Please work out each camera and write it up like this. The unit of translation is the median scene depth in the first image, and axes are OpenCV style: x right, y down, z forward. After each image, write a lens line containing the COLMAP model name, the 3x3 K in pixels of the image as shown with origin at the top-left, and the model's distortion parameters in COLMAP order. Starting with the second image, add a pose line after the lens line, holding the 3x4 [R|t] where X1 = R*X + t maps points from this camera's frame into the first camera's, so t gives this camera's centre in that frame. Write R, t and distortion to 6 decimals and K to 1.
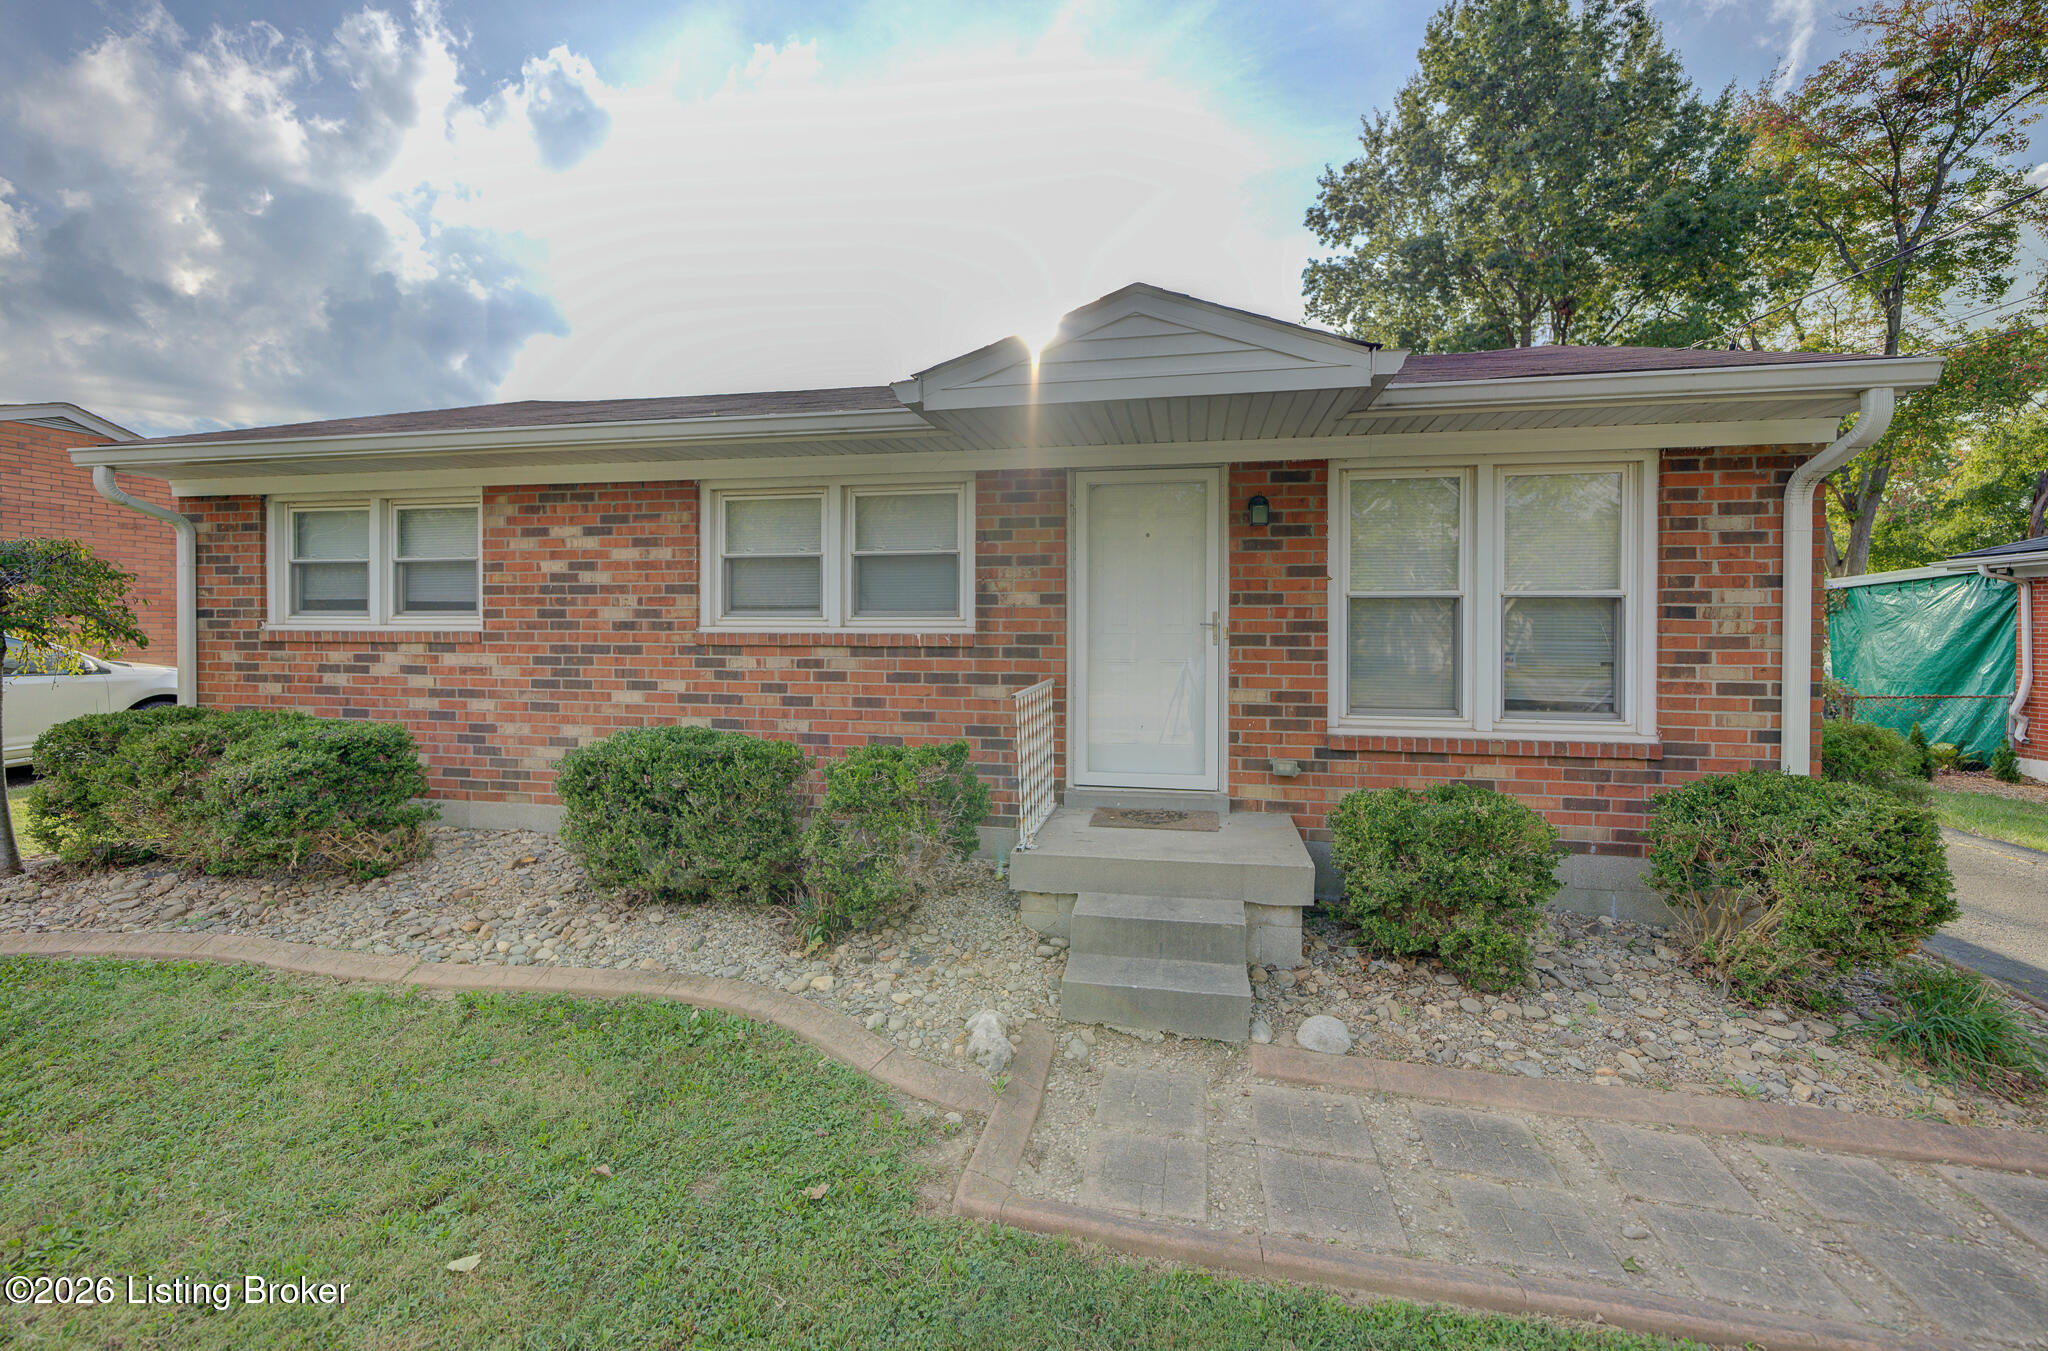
lens RADIAL K [[835.6, 0, 1070.7], [0, 835.6, 631.8], [0, 0, 1]] dist [0.002071, 0.000213]
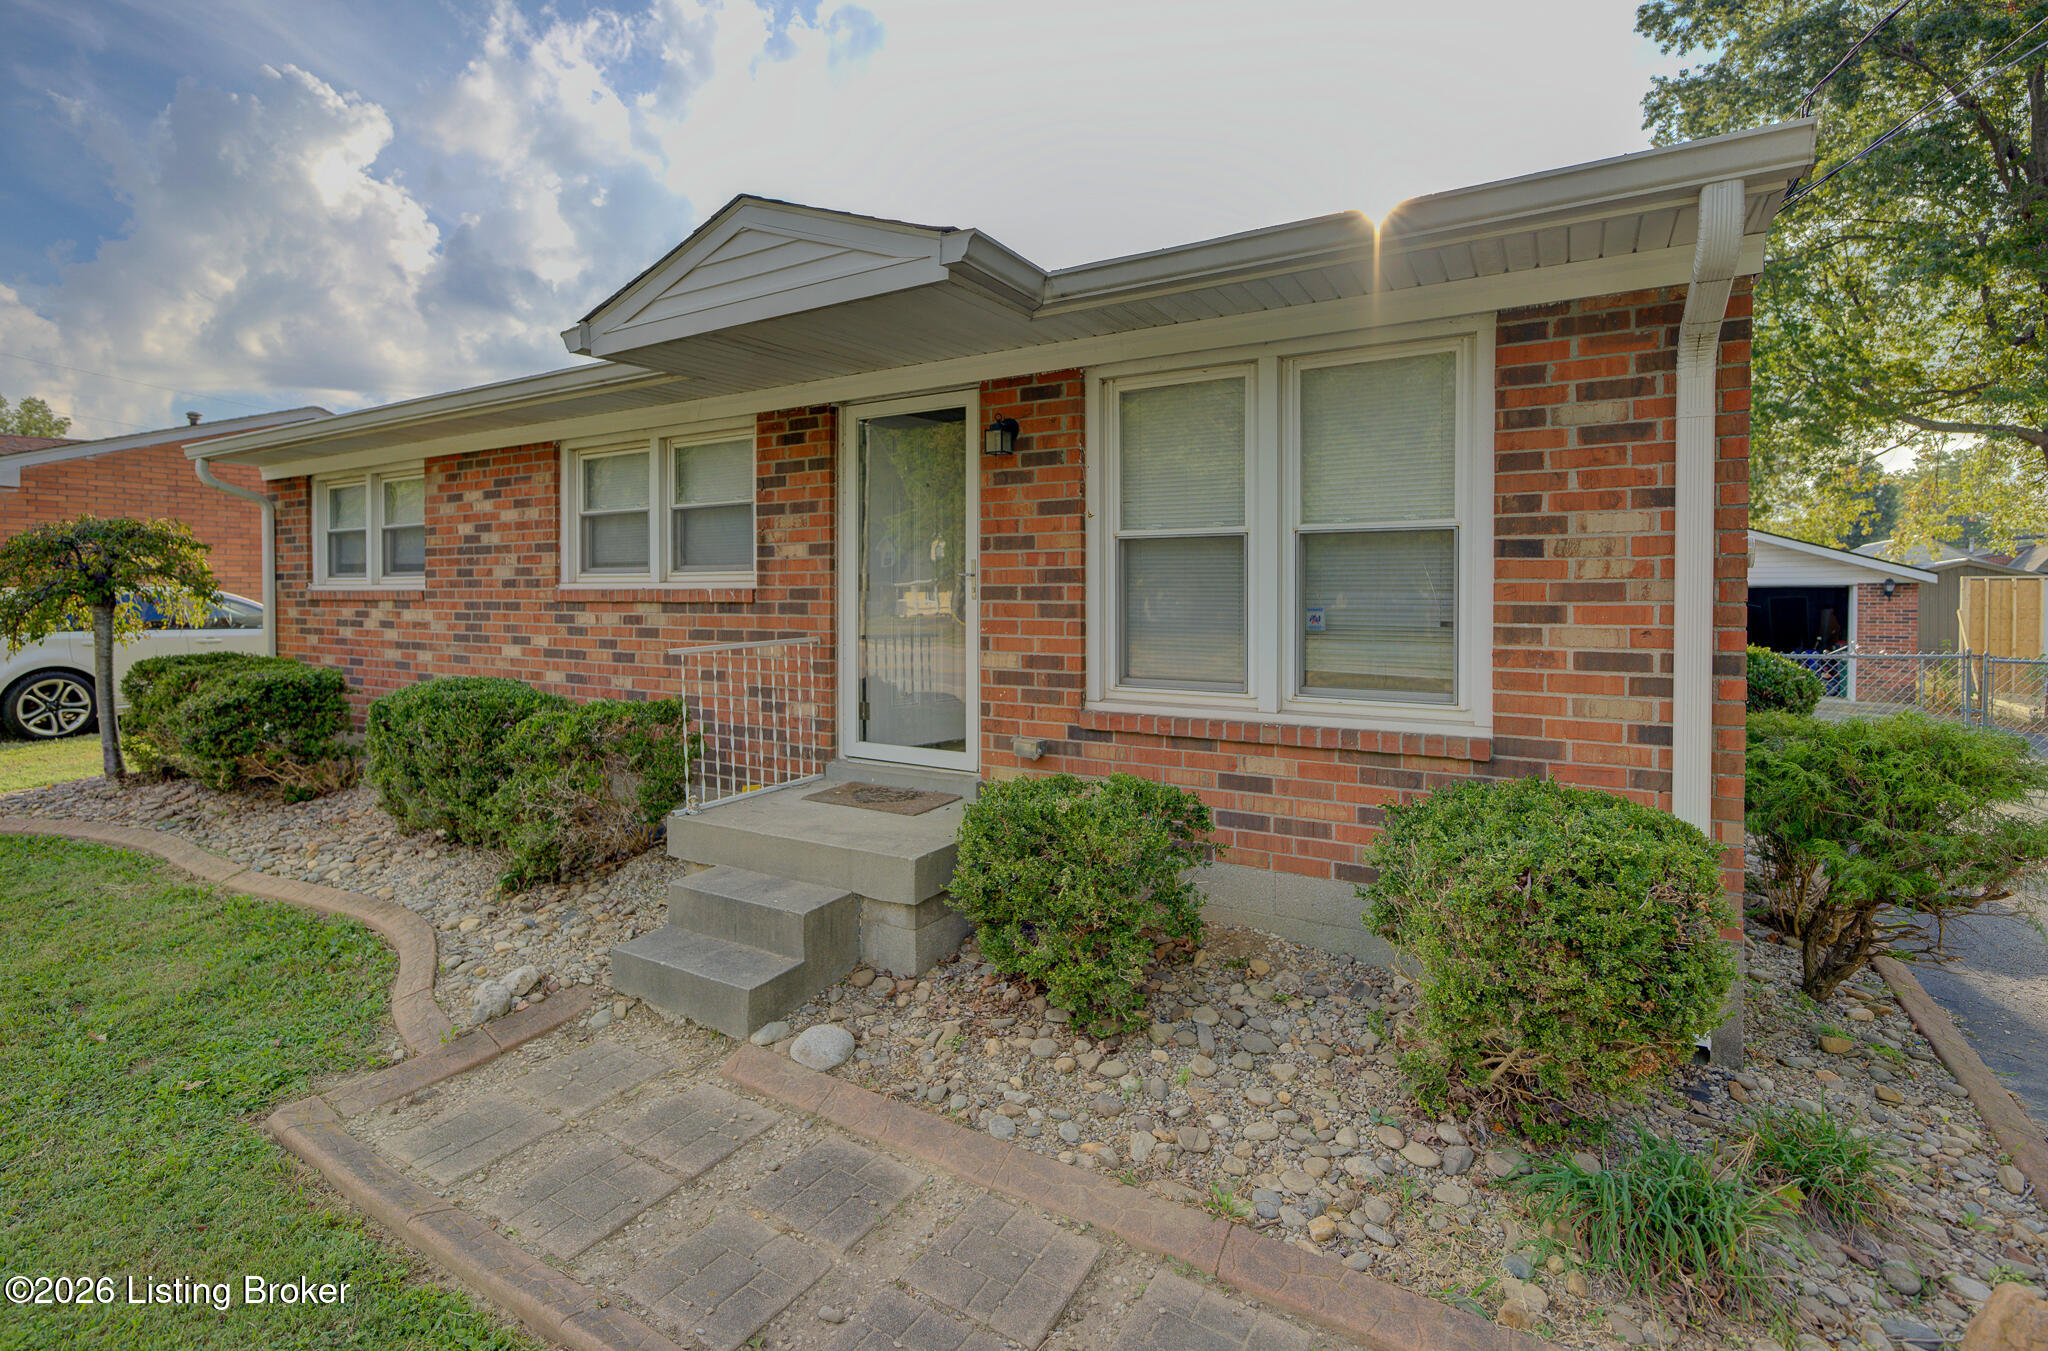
lens RADIAL K [[982.7, 0, 1027.9], [0, 982.7, 601.9], [0, 0, 1]] dist [-0.006956, 0.011353]
pose [[0.932177, -0.001340, -0.362001, 0.532095], [0.002526, 0.999993, 0.002804, 0.014442], [0.361995, -0.003529, 0.932173, 0.086075]]
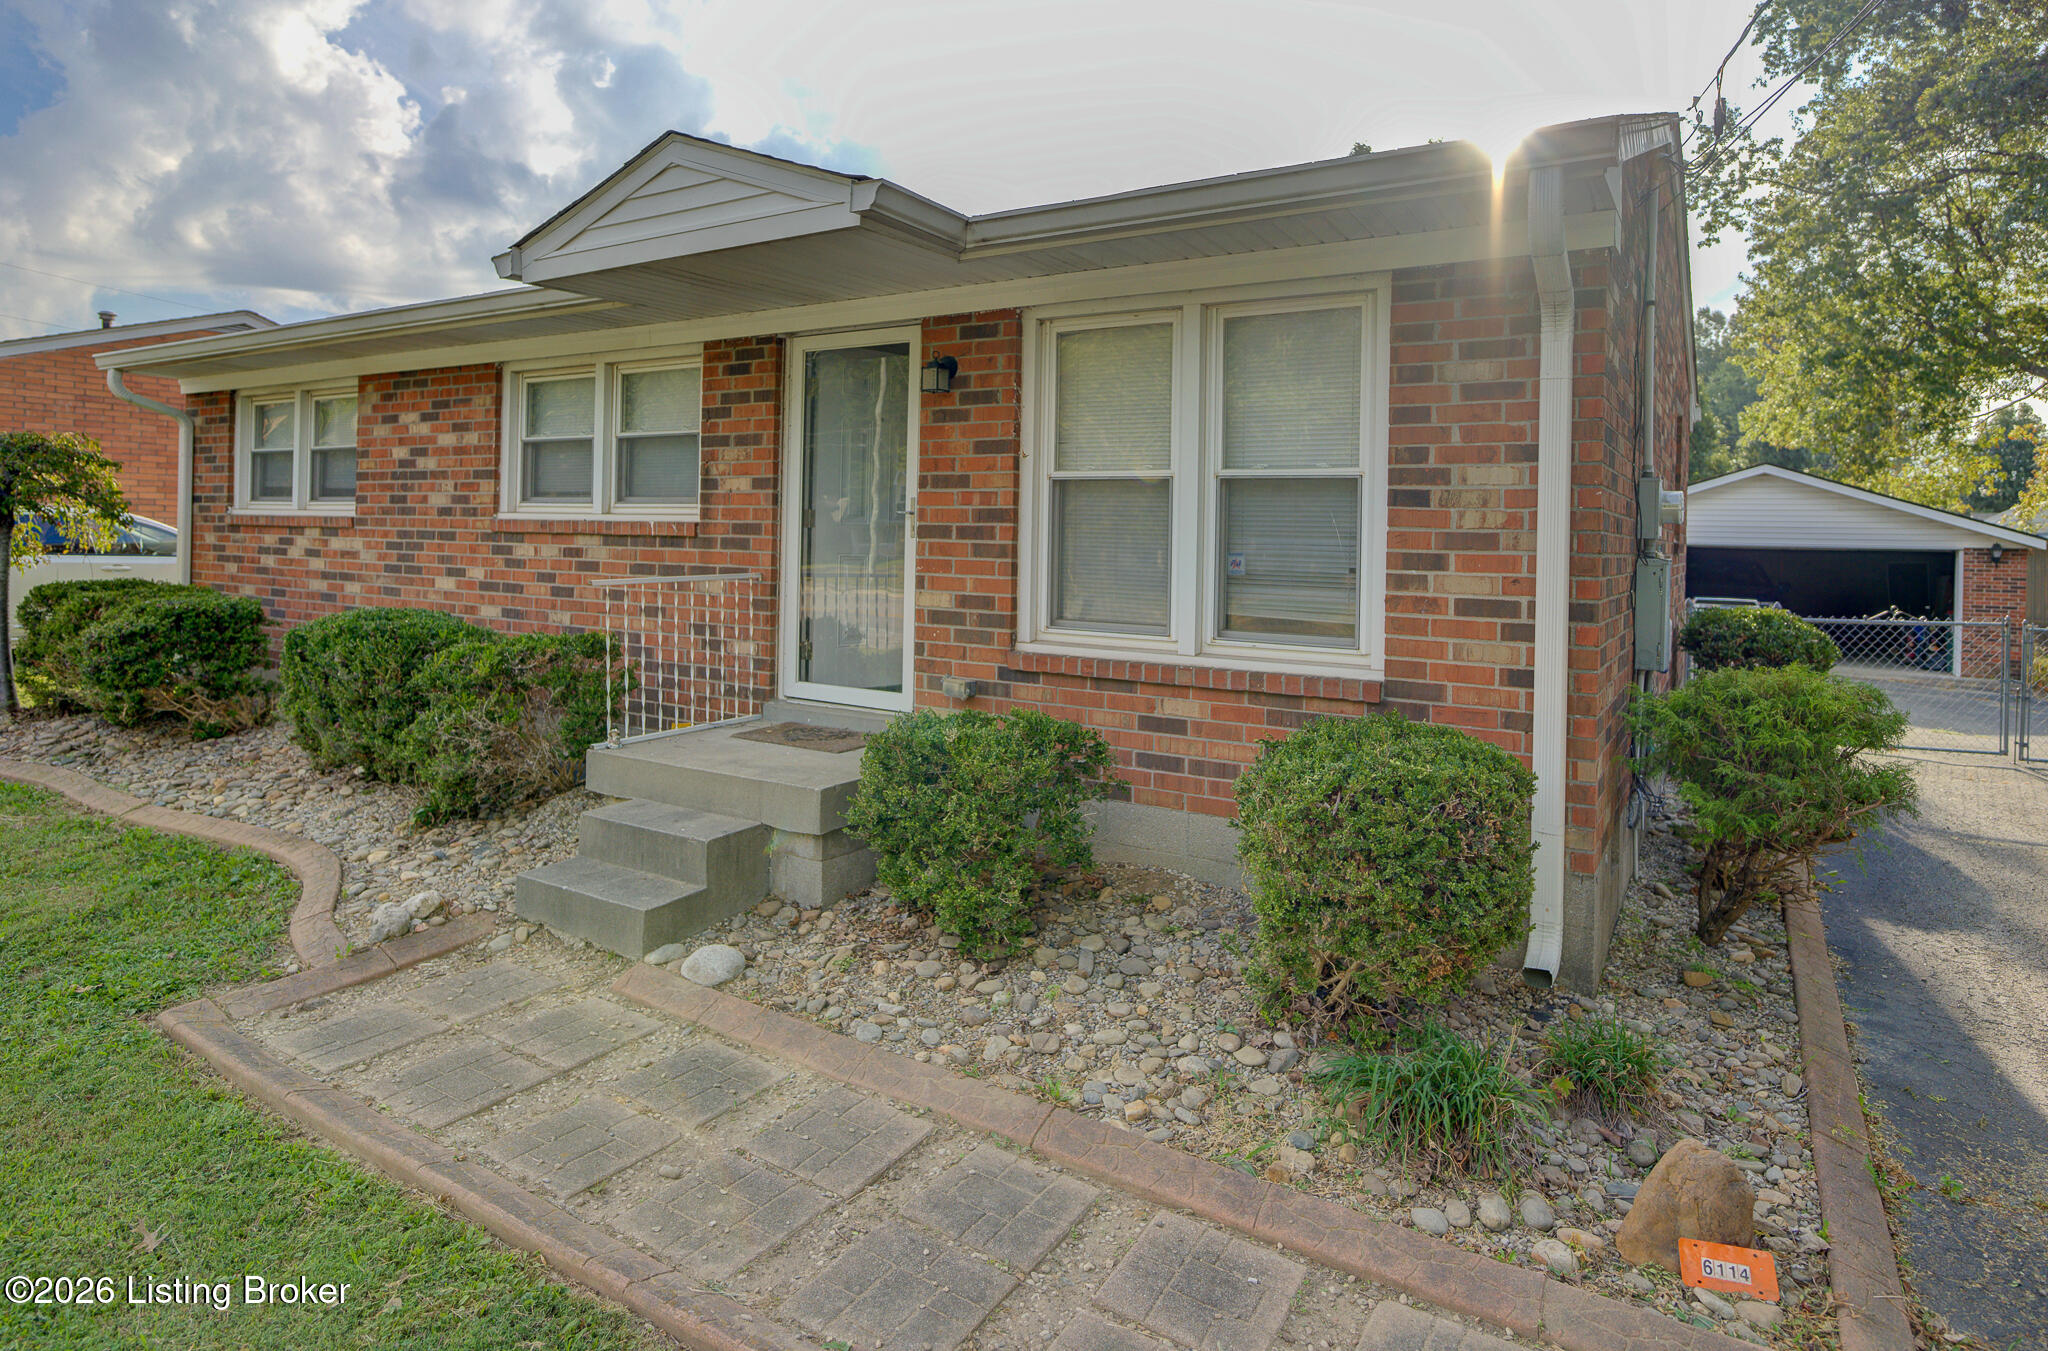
lens RADIAL K [[1121.9, 0, 1109.2], [0, 1121.9, 538.0], [0, 0, 1]] dist [-0.000850, 0.006656]
pose [[0.941613, 0.016076, -0.336314, 0.669583], [-0.020053, 0.999764, -0.008356, 0.019735], [0.336101, 0.014612, 0.941713, 0.011204]]
